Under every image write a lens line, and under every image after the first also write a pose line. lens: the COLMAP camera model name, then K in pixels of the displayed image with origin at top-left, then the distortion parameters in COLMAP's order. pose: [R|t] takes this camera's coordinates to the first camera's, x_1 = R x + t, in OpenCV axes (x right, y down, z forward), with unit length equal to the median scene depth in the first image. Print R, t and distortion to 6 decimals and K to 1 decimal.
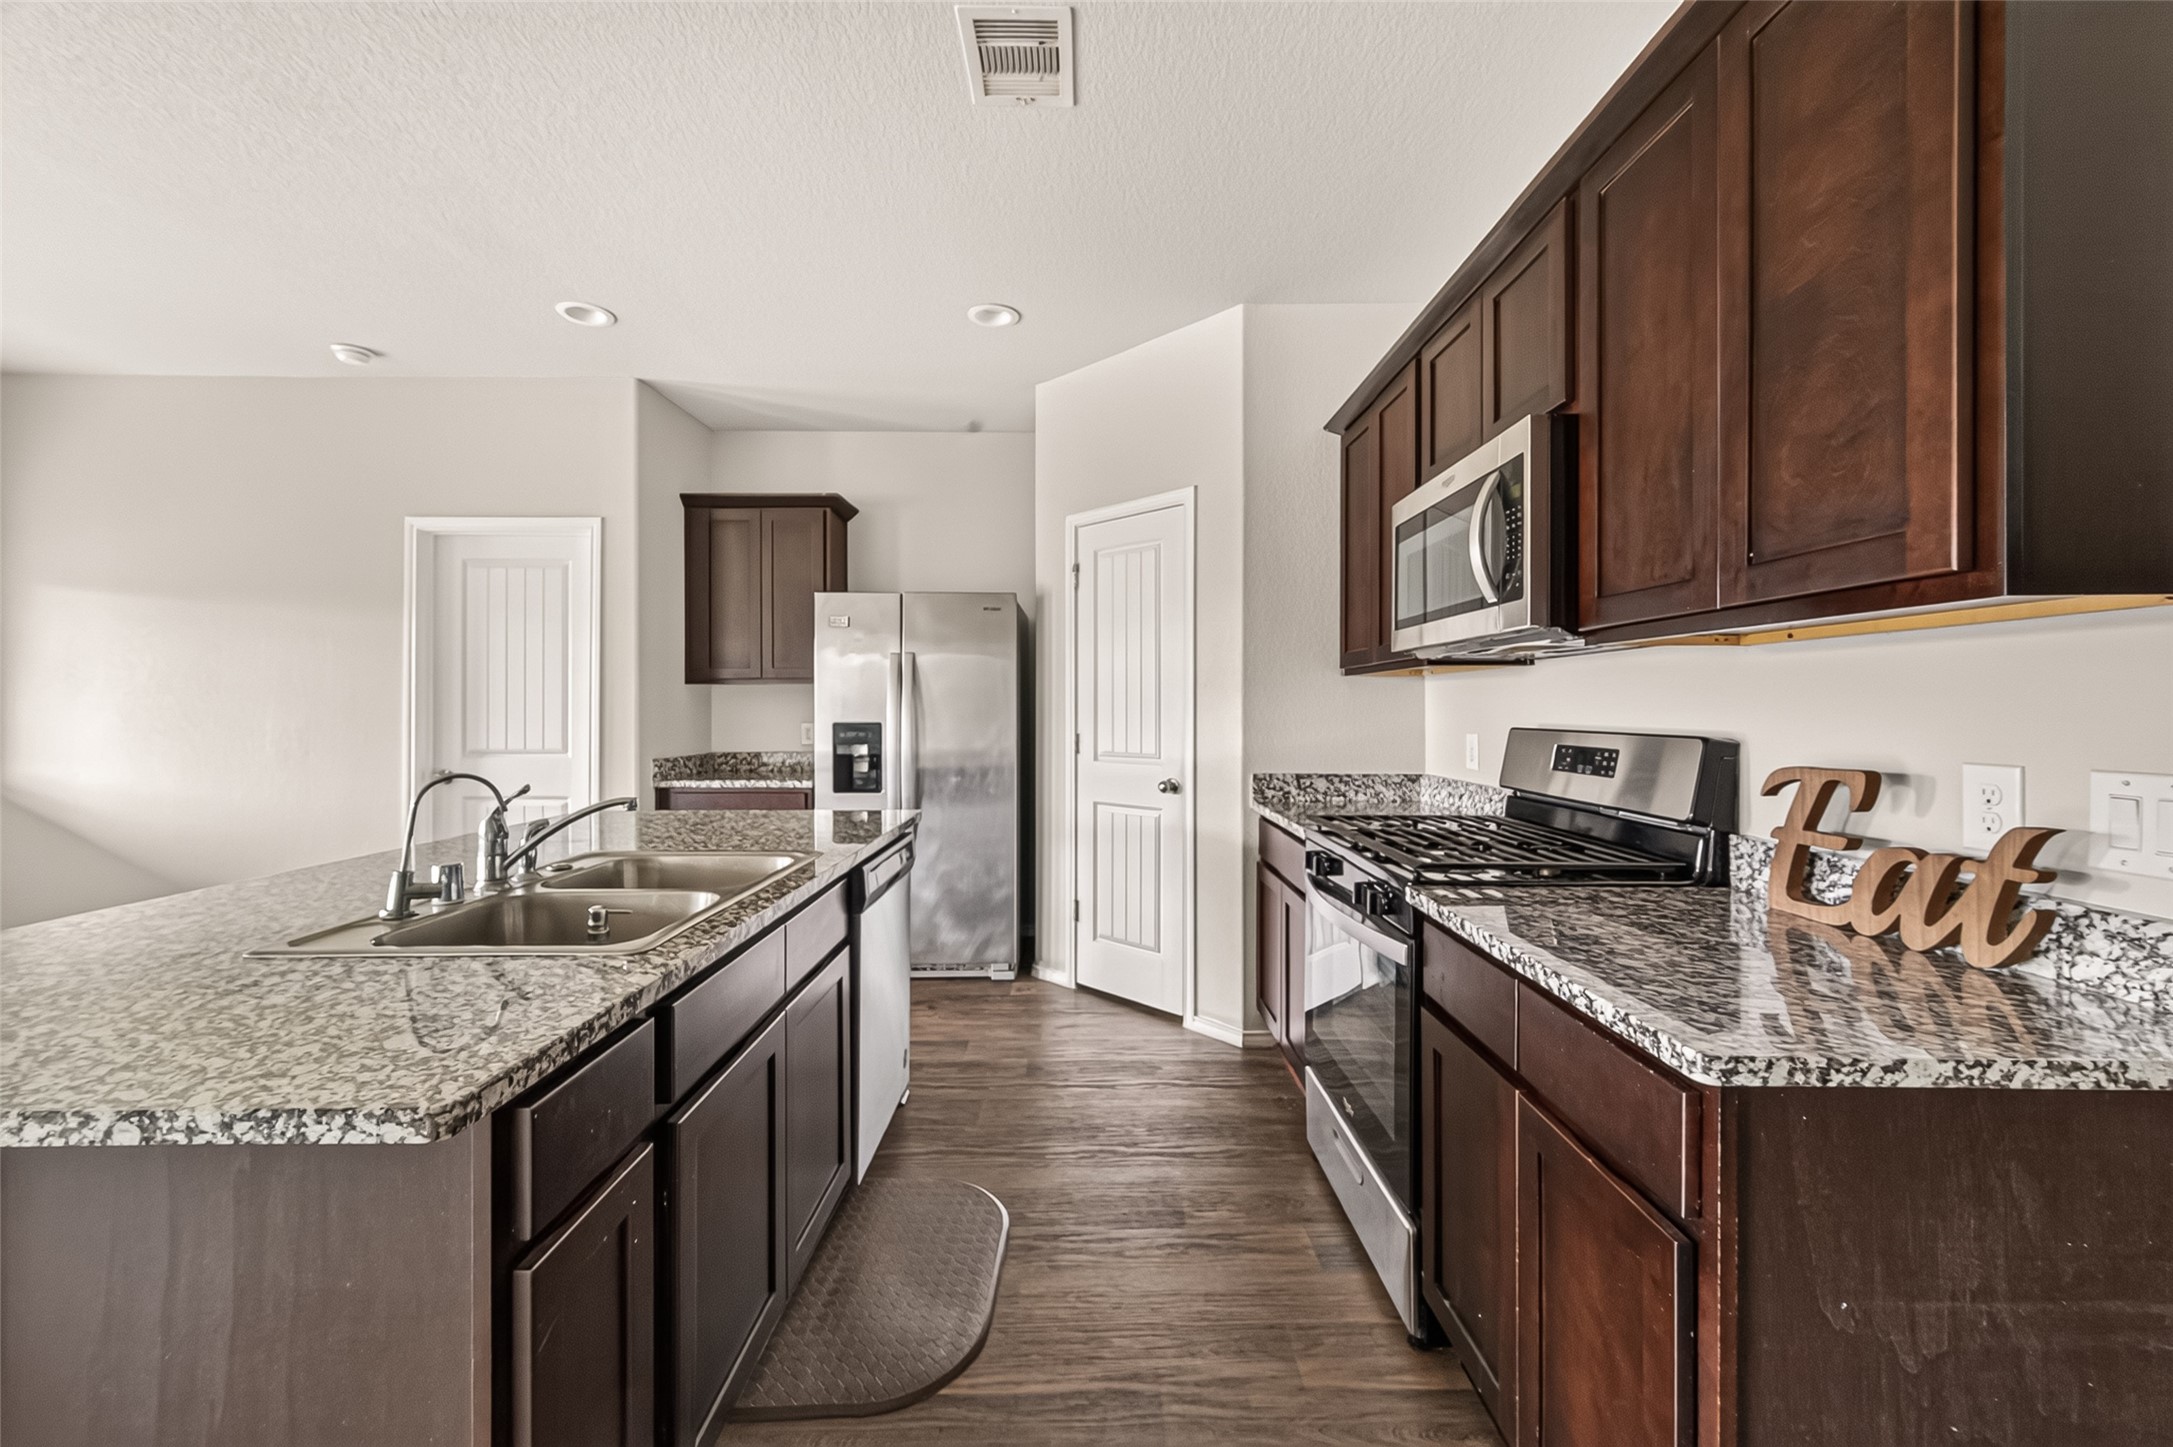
lens RADIAL K [[856.1, 0, 1086.5], [0, 856.1, 723.5], [0, 0, 1]] dist [0.000042, -0.000103]
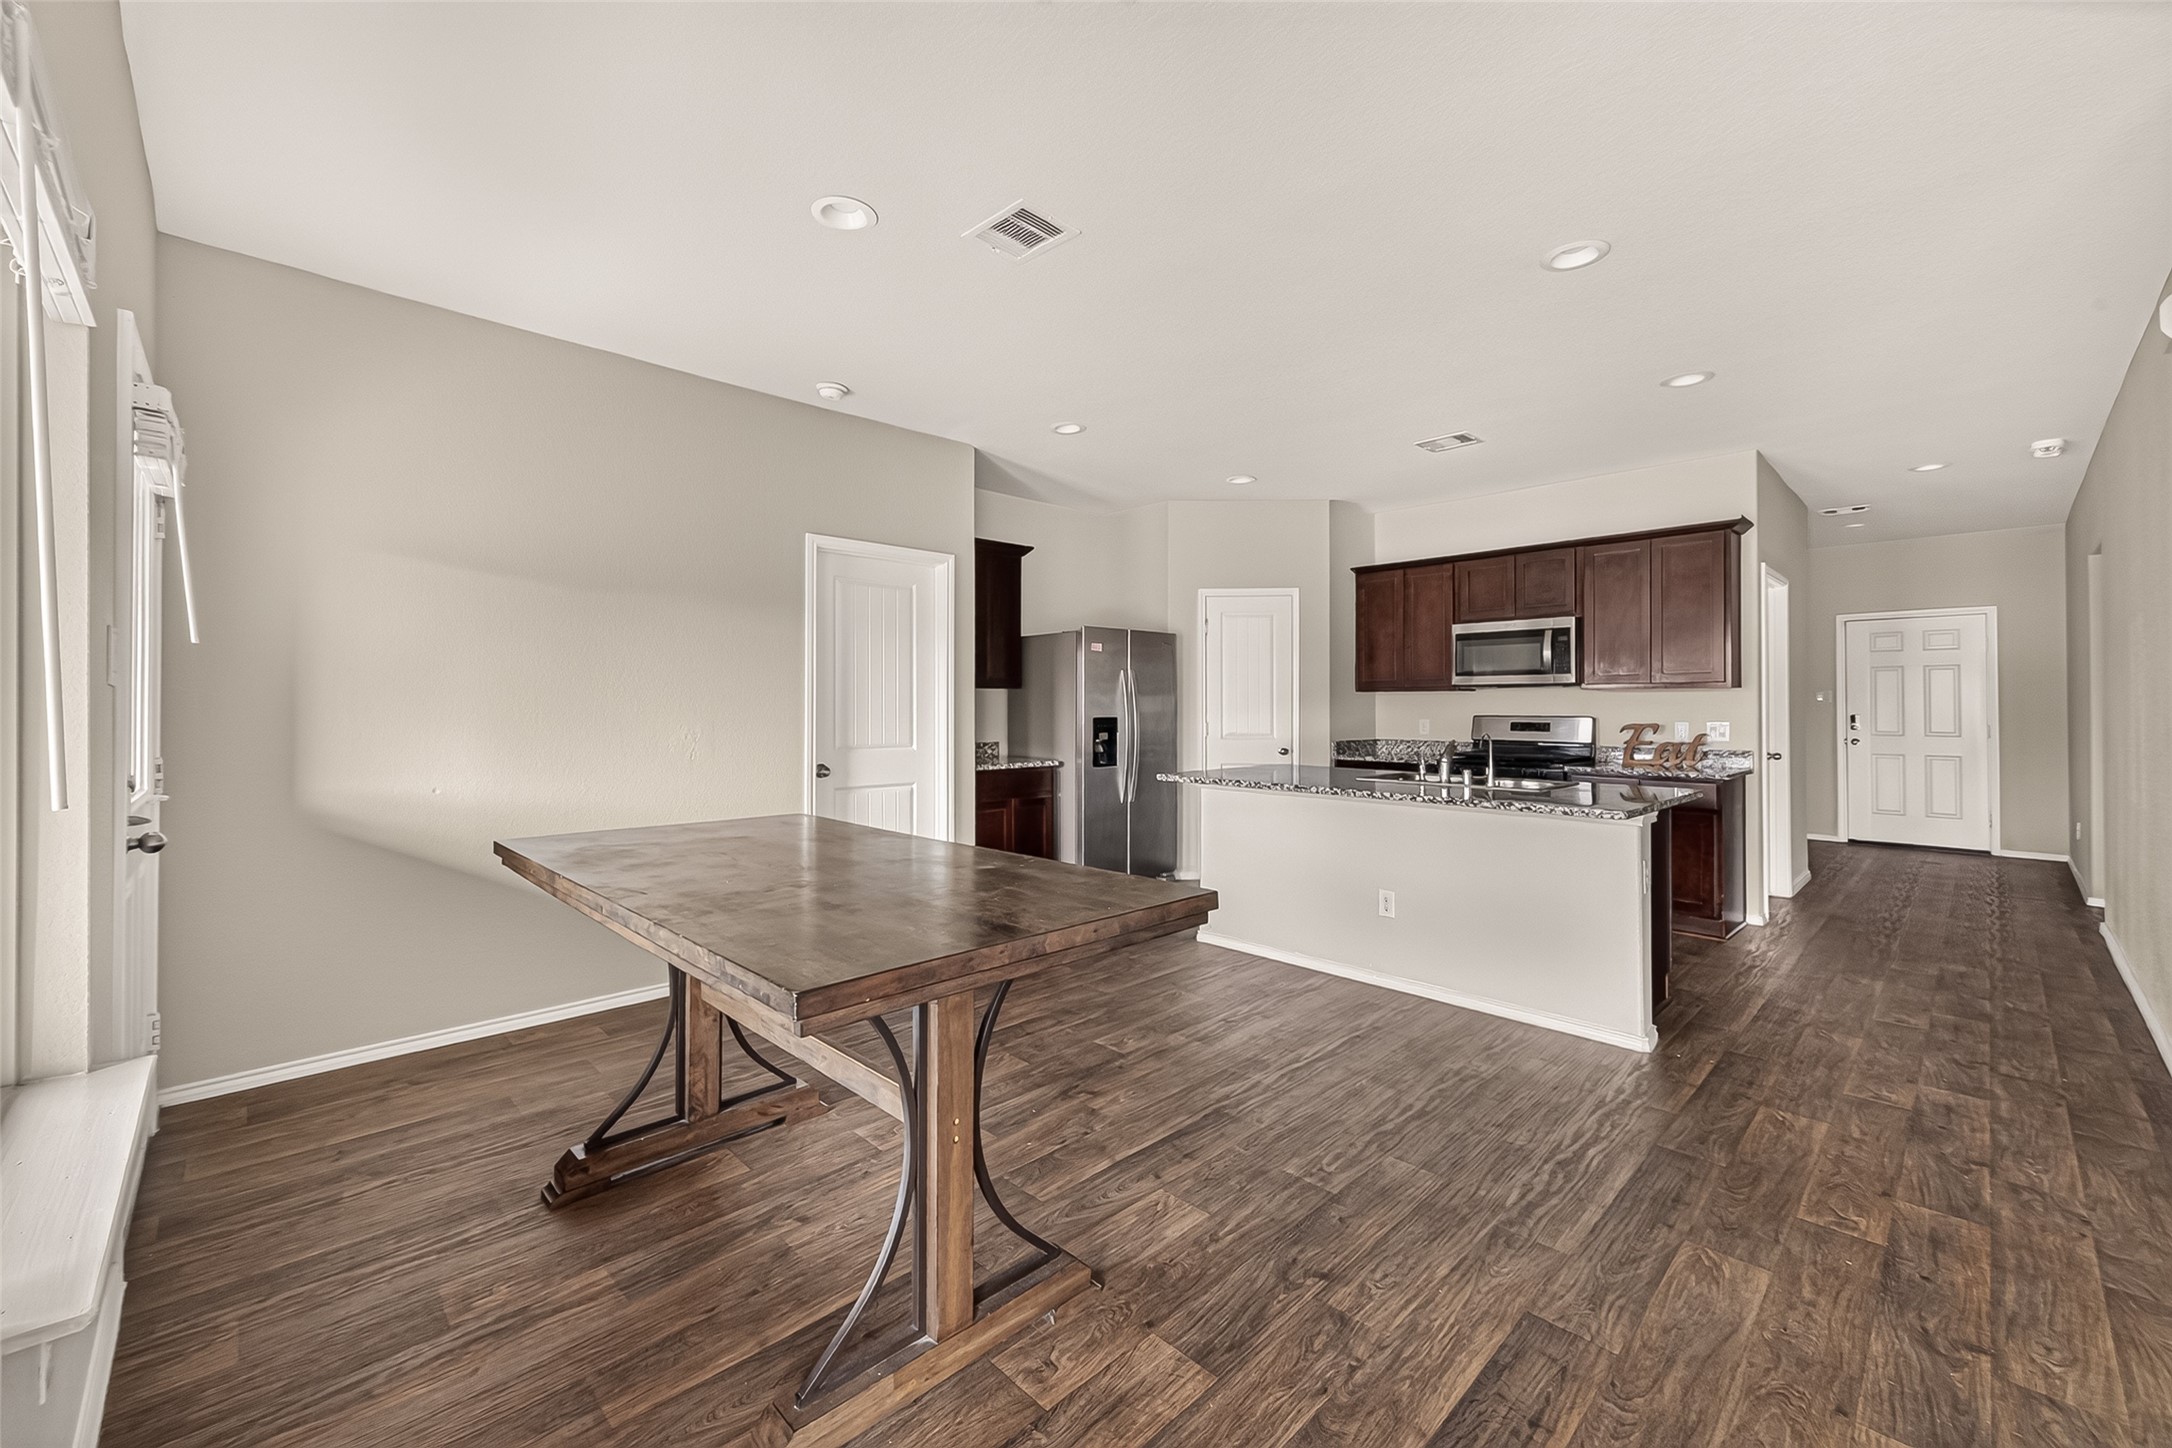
lens RADIAL K [[855.7, 0, 1086.0], [0, 855.7, 724.0], [0, 0, 1]] dist [0.000042, -0.000103]
pose [[0.714151, -0.024298, 0.699570, -1.324006], [0.011355, 0.999668, 0.023129, -0.025049], [-0.699900, -0.008575, 0.714190, -0.007817]]
